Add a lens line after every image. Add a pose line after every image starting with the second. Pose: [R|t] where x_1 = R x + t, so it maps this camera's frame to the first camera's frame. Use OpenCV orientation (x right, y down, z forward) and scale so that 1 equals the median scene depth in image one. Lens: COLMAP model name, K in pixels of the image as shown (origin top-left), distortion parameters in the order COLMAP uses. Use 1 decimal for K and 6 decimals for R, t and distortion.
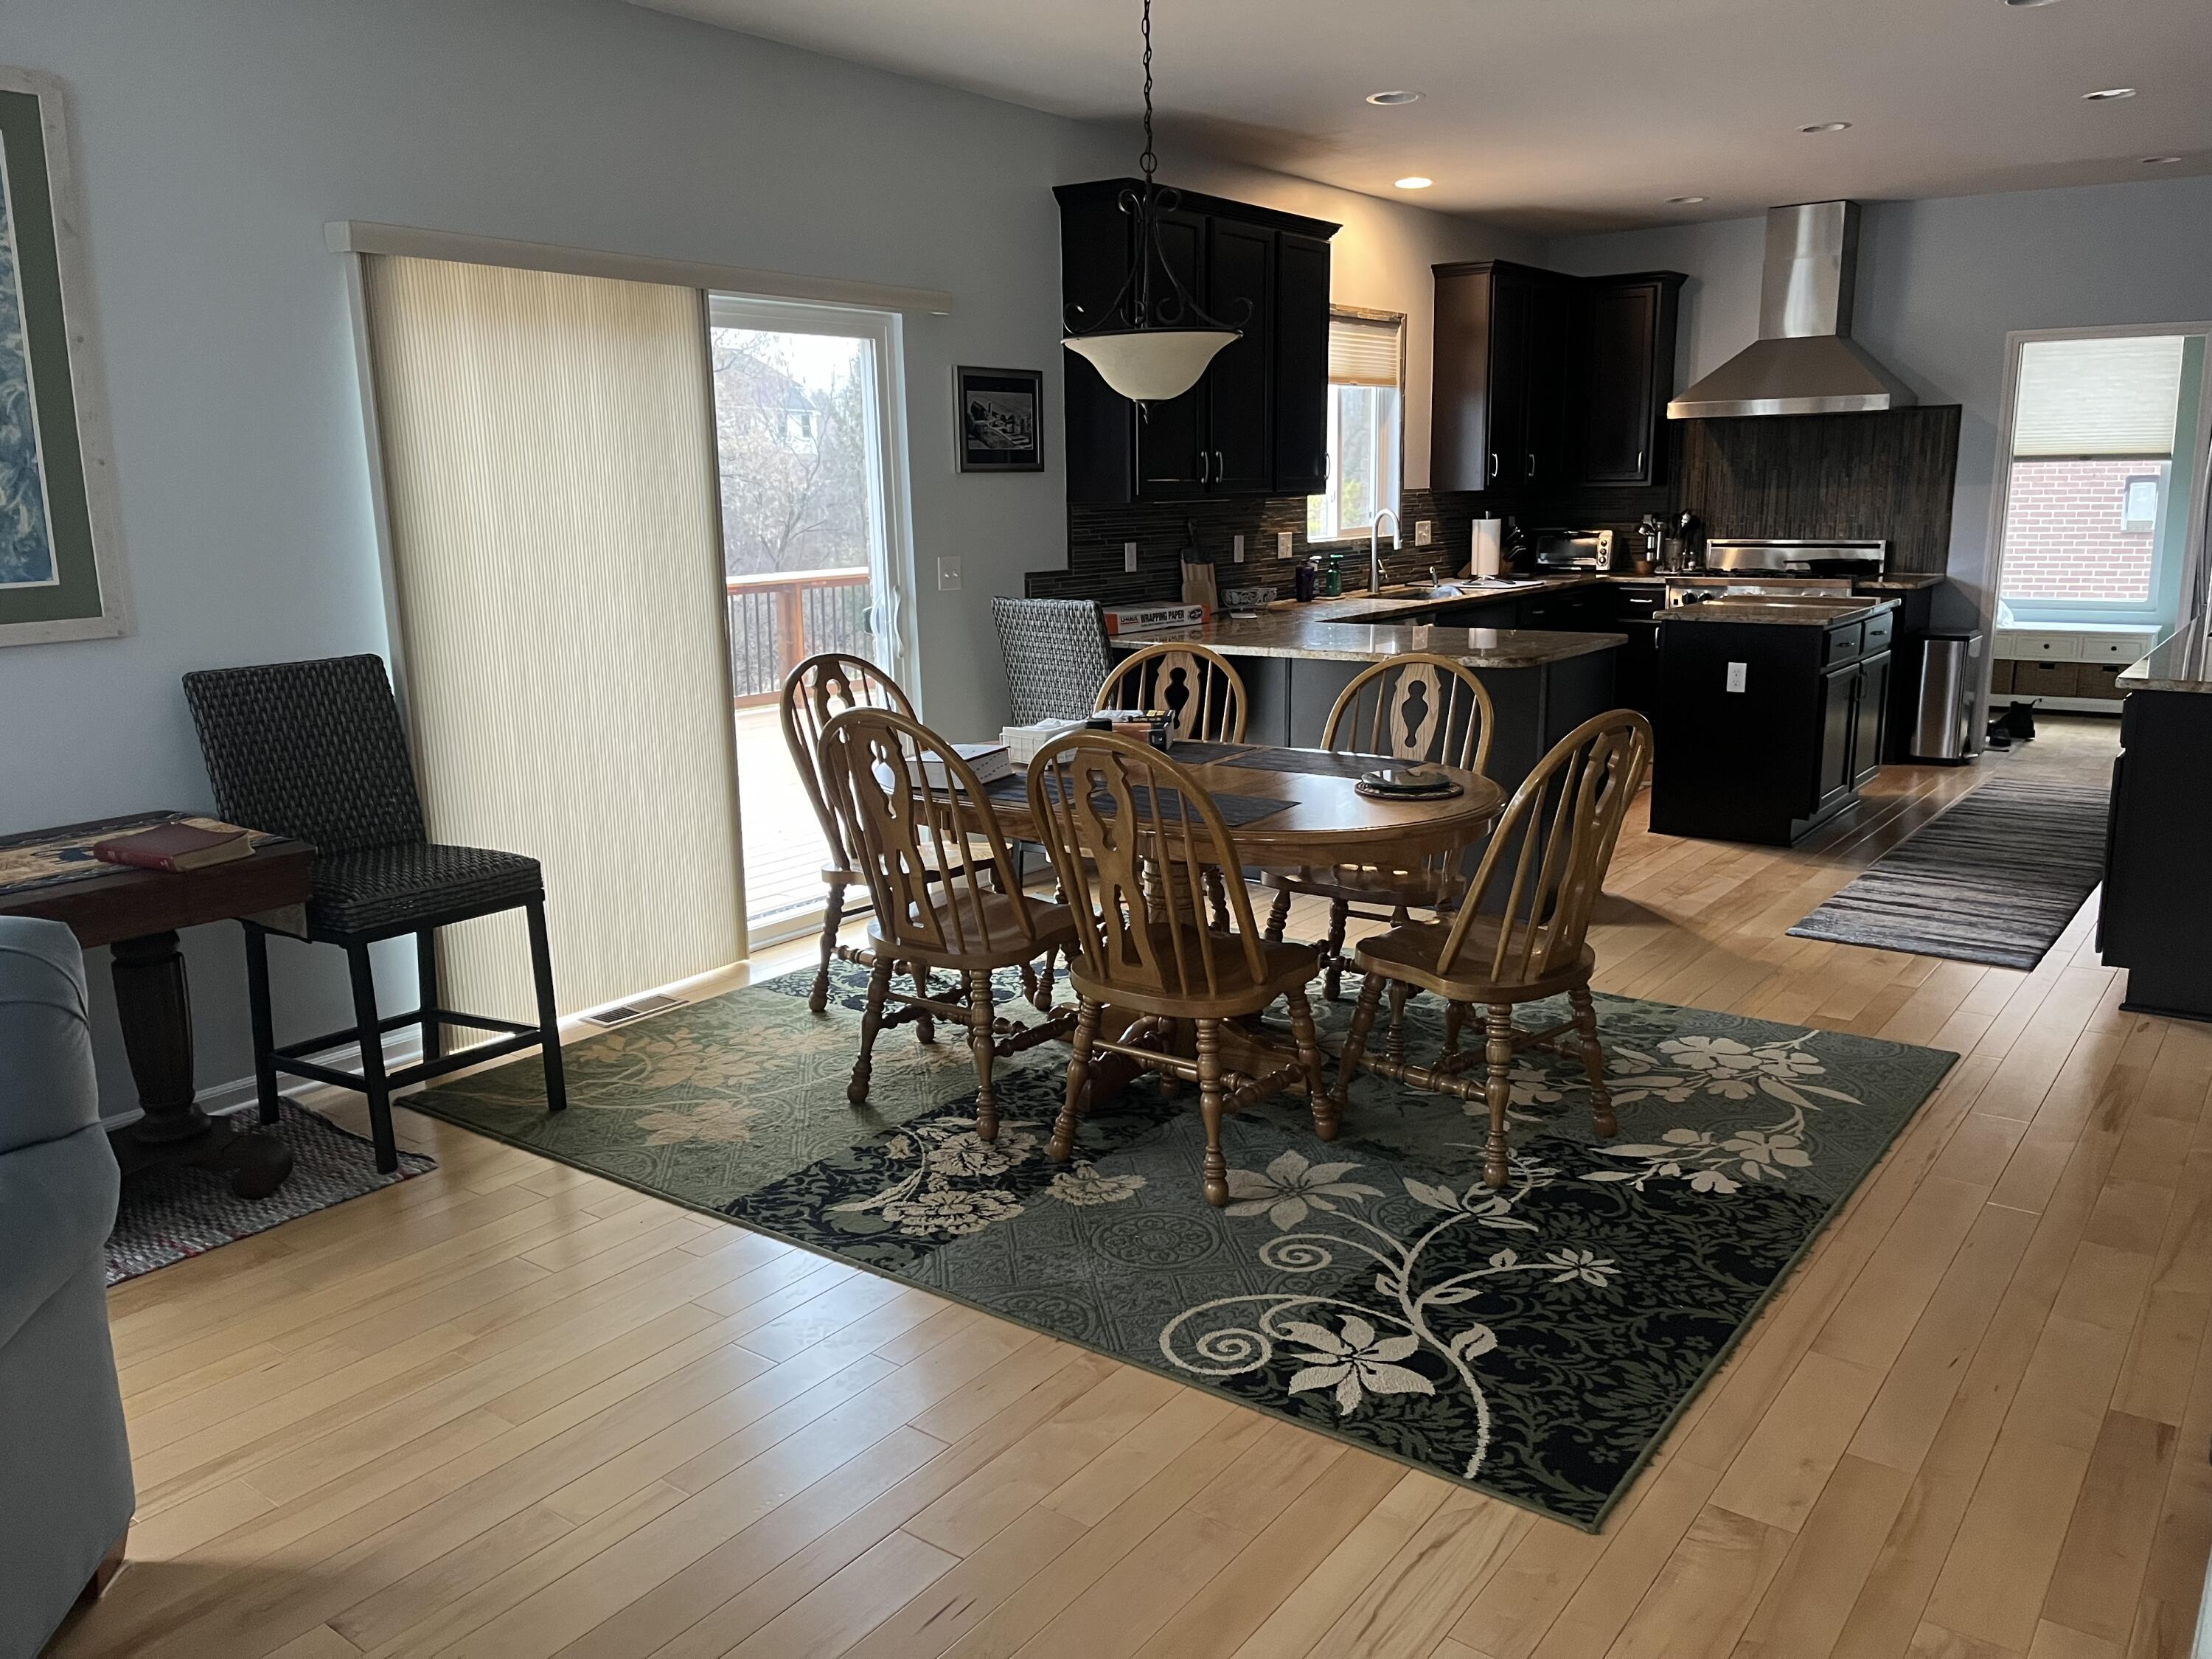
lens RADIAL K [[1675.6, 0, 1102.0], [0, 1675.6, 844.0], [0, 0, 1]] dist [0.027997, -0.030476]
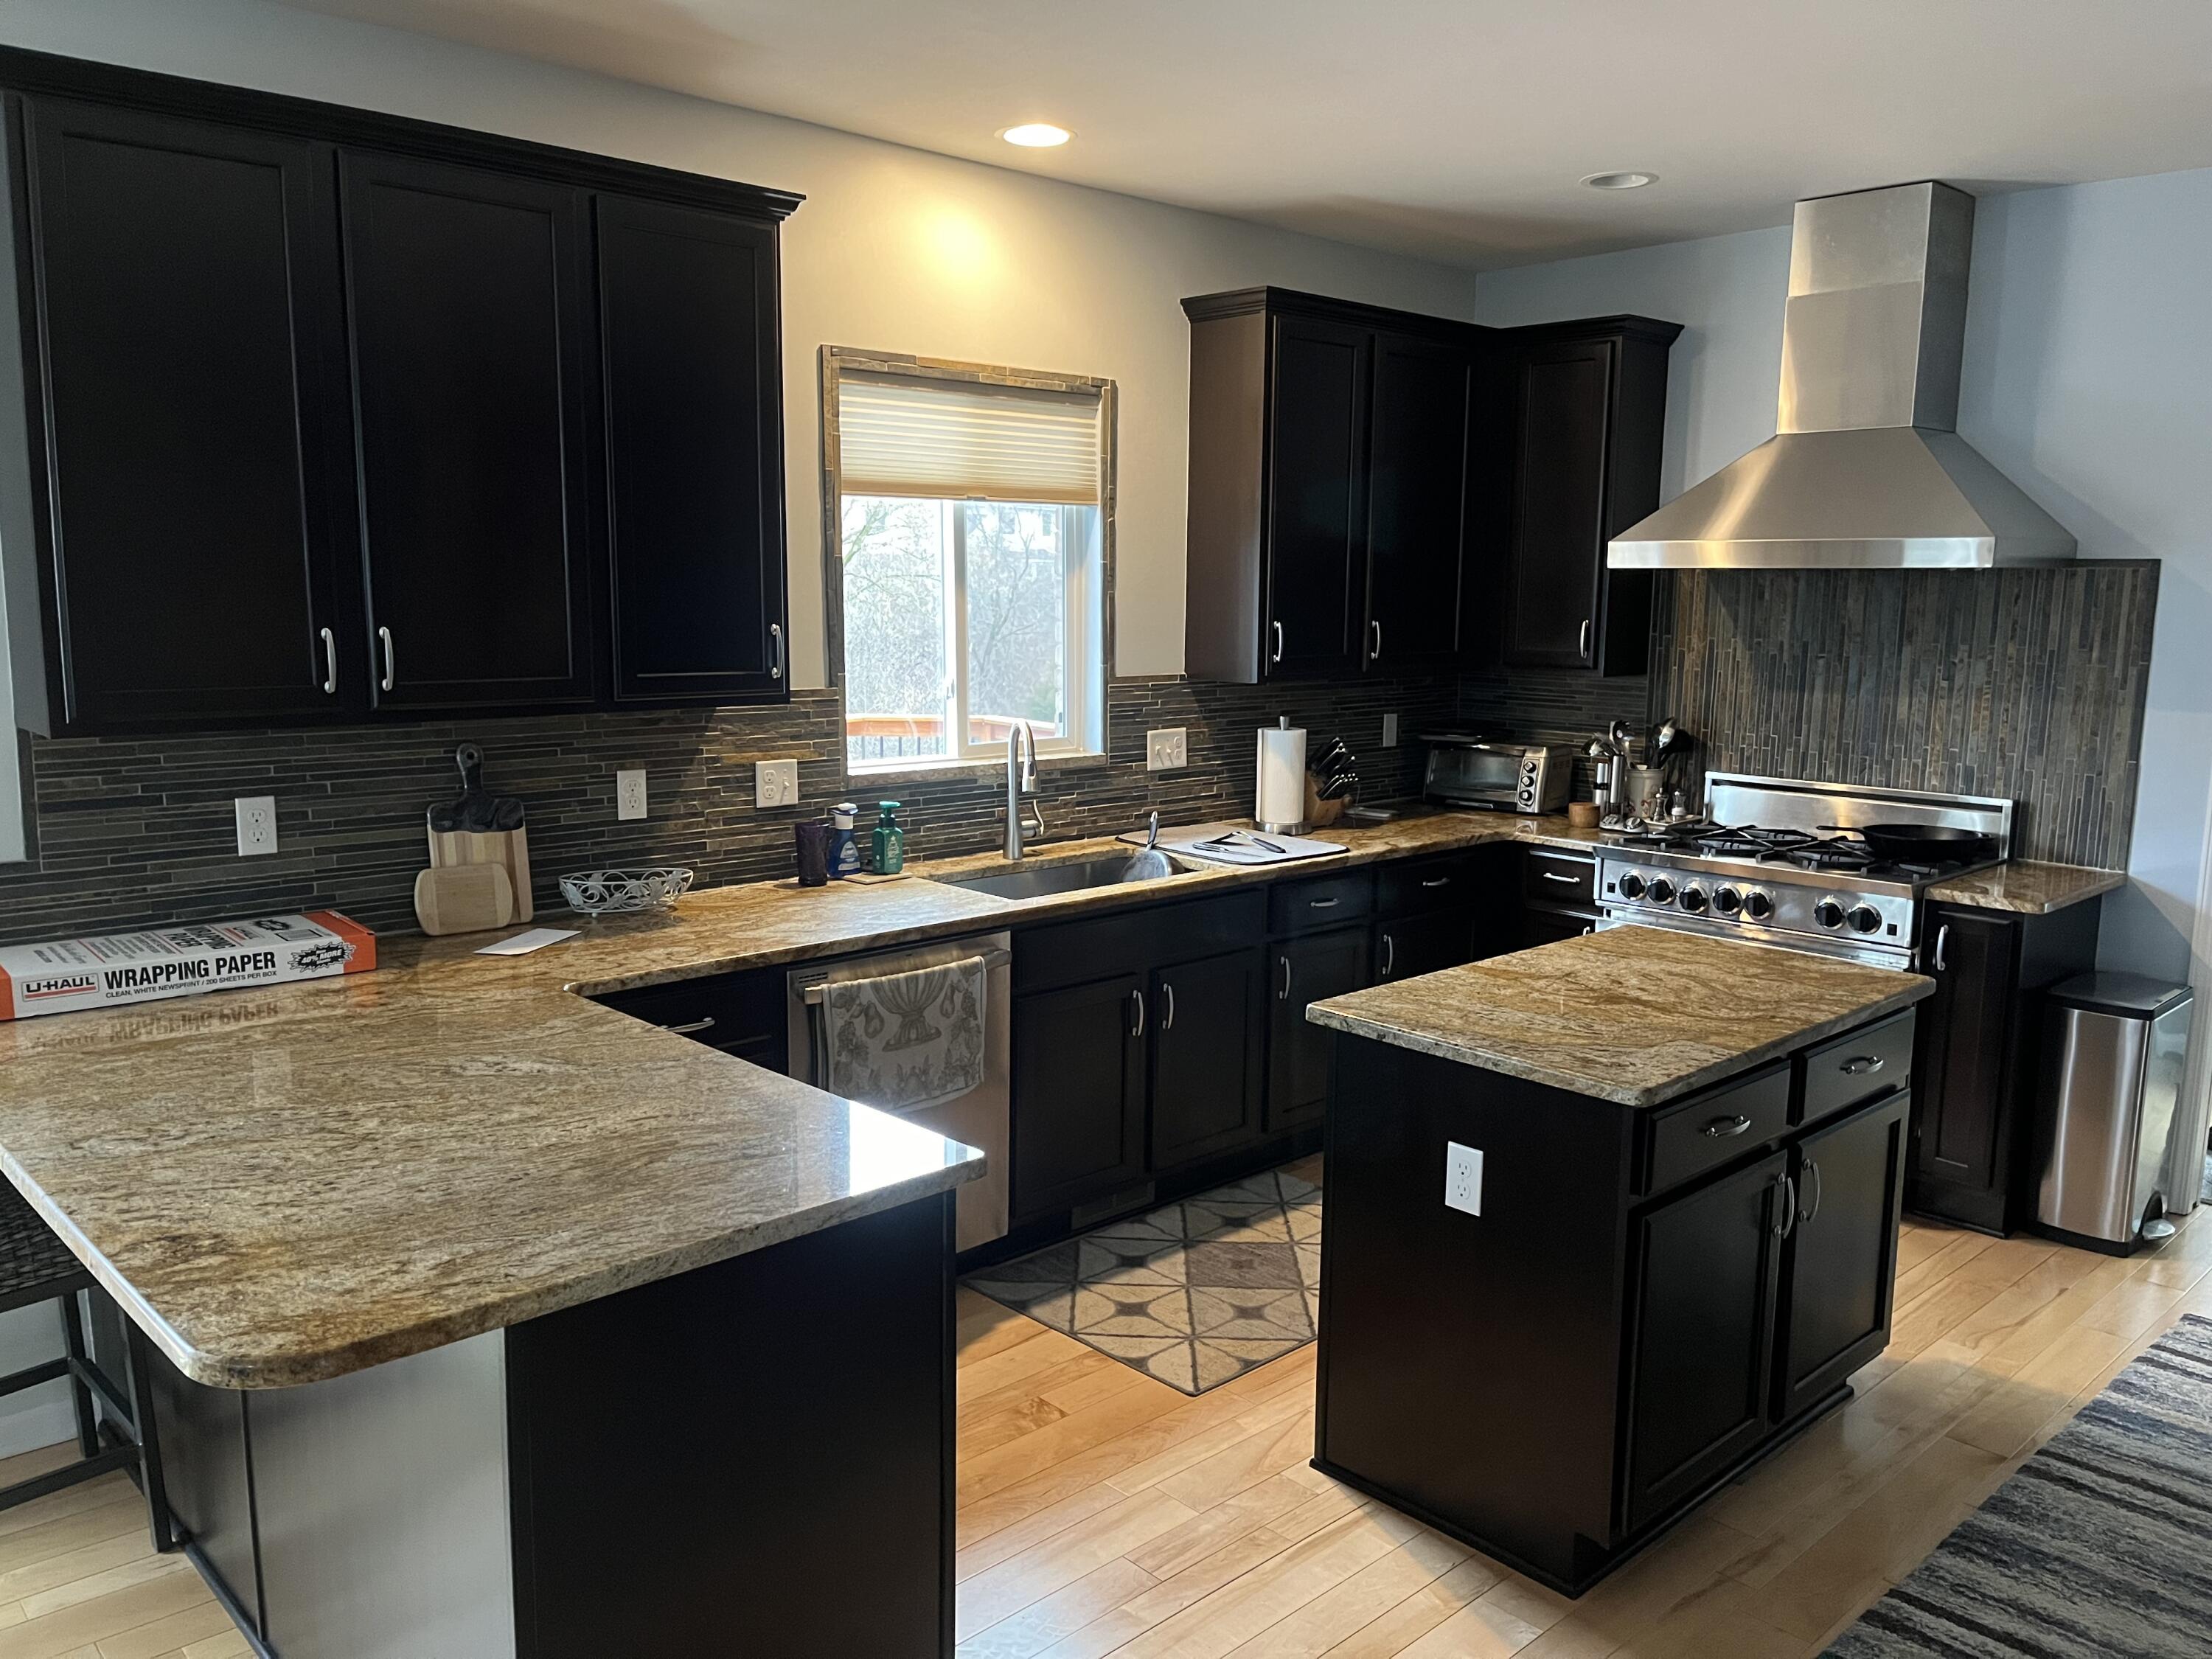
lens RADIAL K [[1675.6, 0, 1104.5], [0, 1675.6, 834.6], [0, 0, 1]] dist [0.027997, -0.030476]
pose [[0.984179, 0.053462, -0.168916, 0.271595], [-0.063980, 0.996296, -0.057451, -0.120179], [0.165219, 0.067350, 0.983955, 0.420921]]
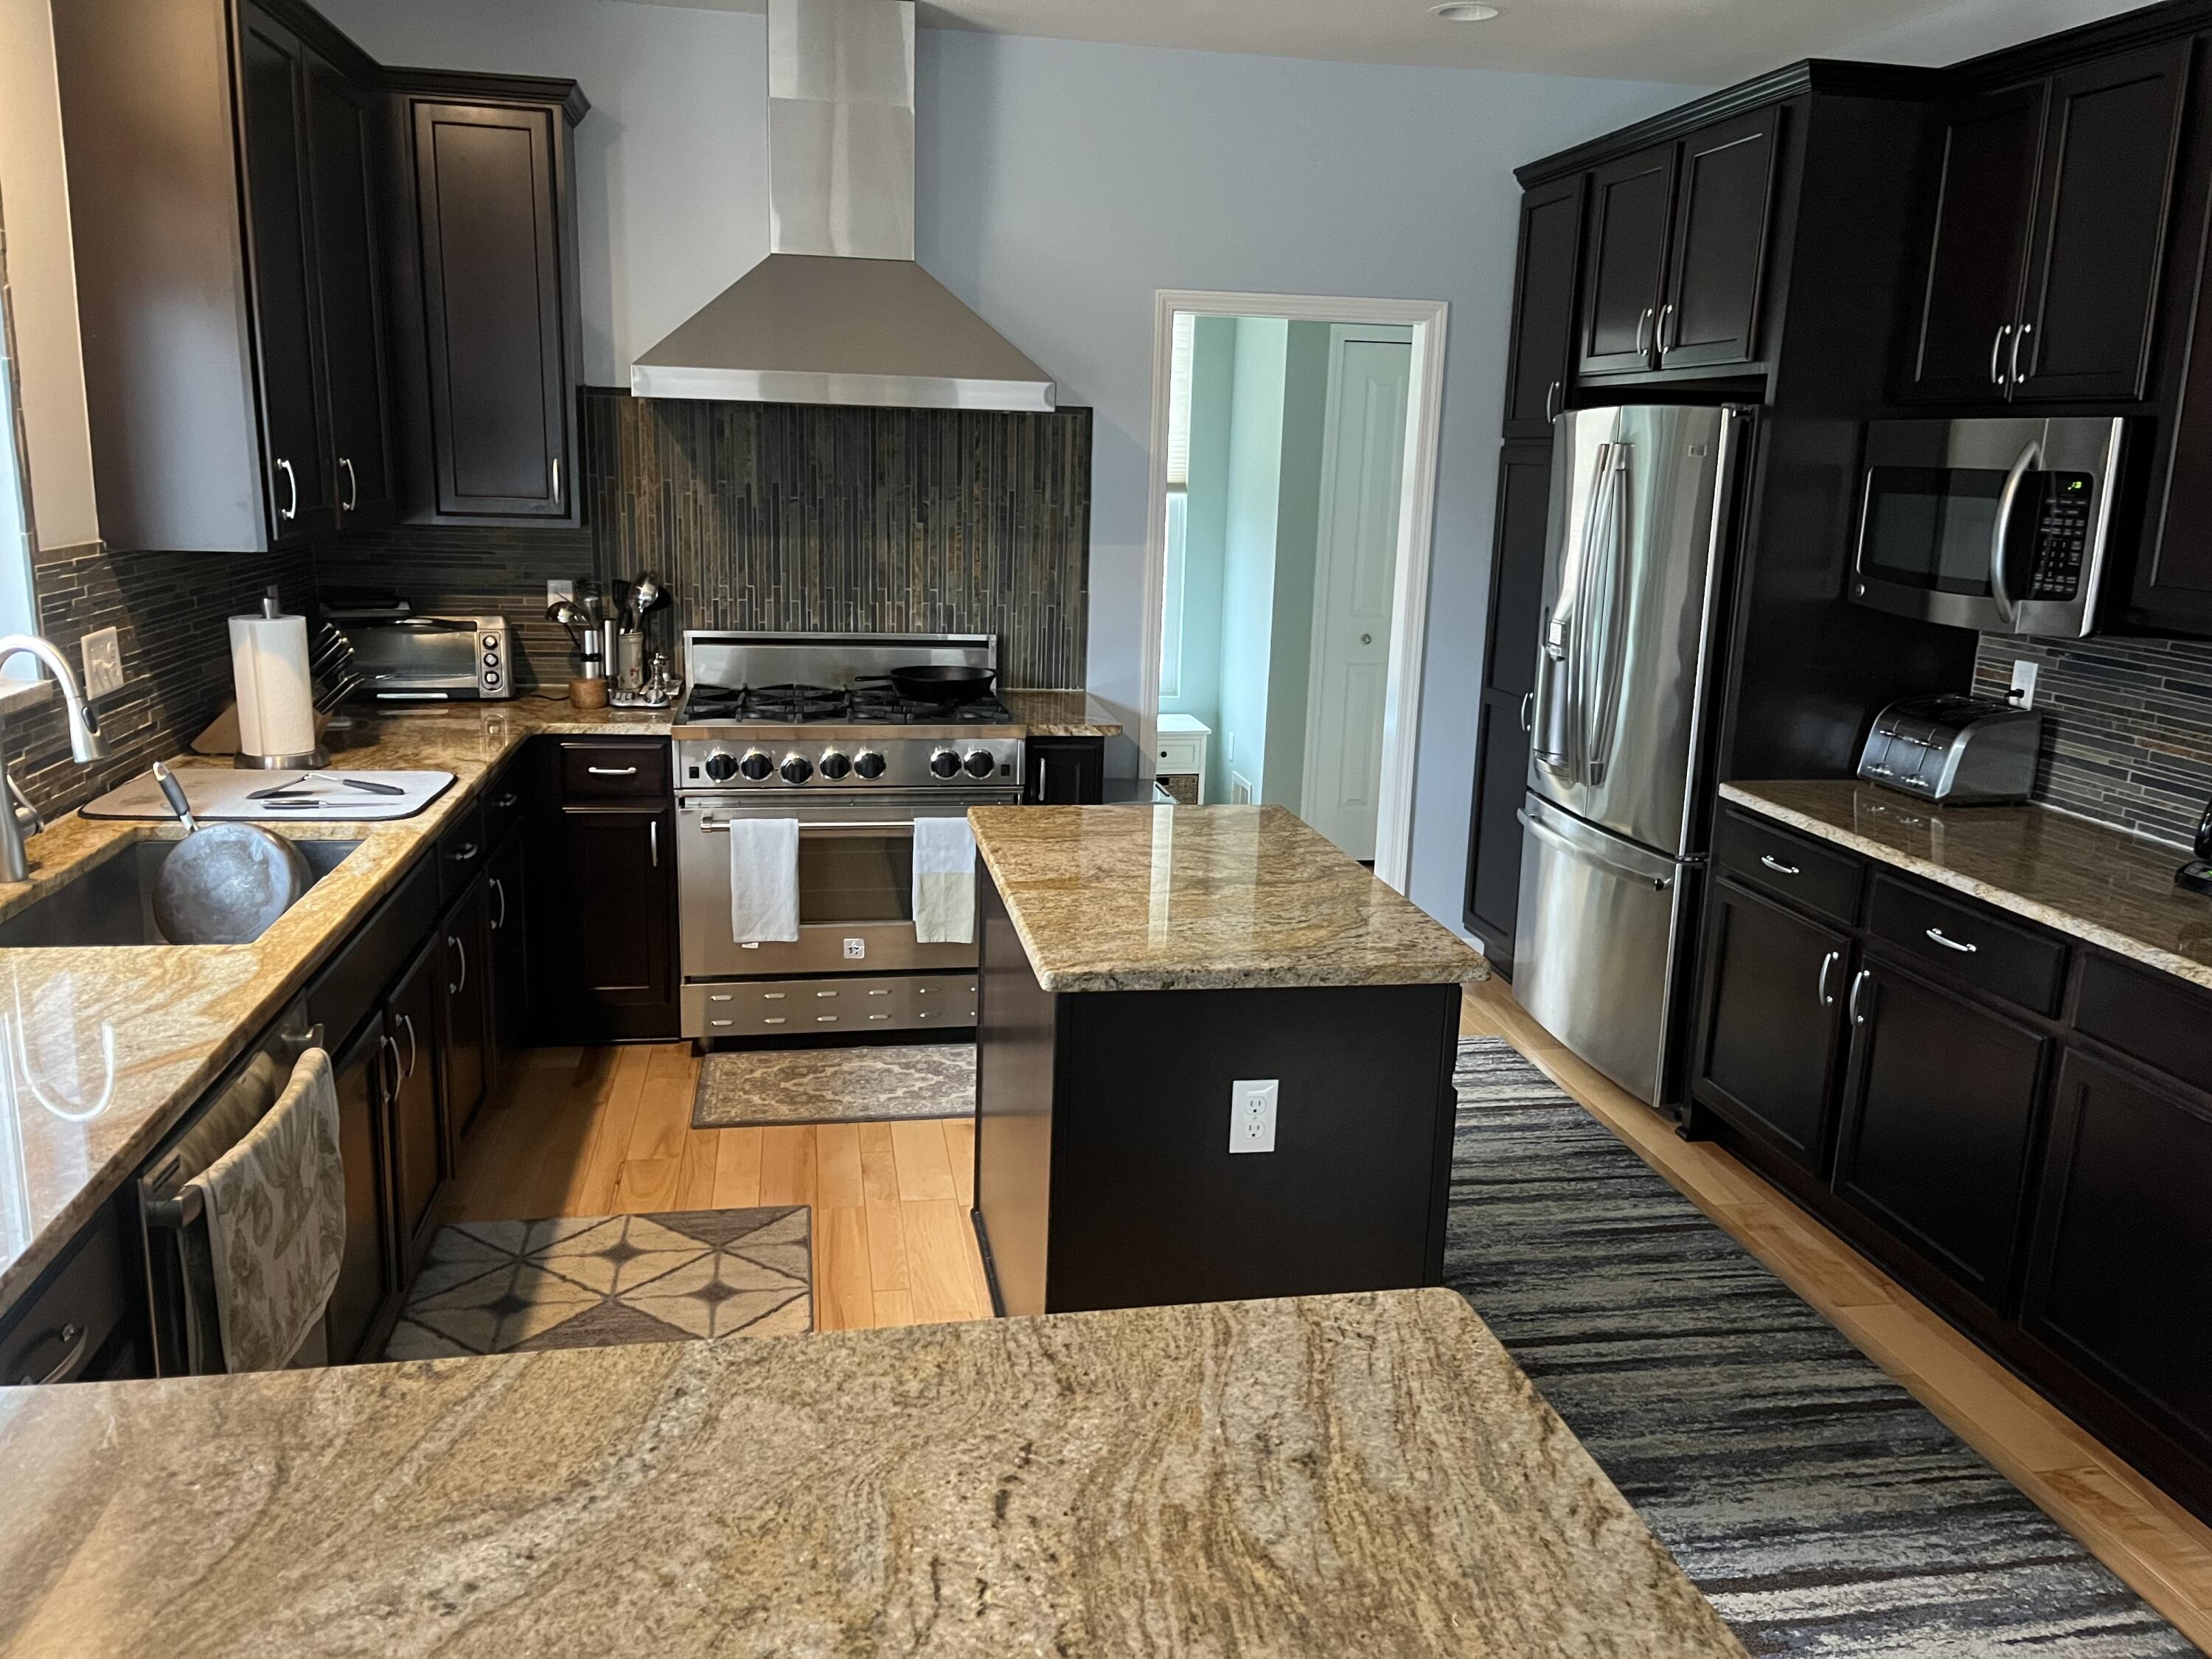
lens RADIAL K [[1675.6, 0, 1119.1], [0, 1675.6, 833.8], [0, 0, 1]] dist [0.027997, -0.030476]
pose [[0.675967, -0.125325, 0.726197, 0.067516], [0.113501, 0.991380, 0.065440, -0.146340], [-0.728139, 0.038189, 0.684365, 0.581743]]
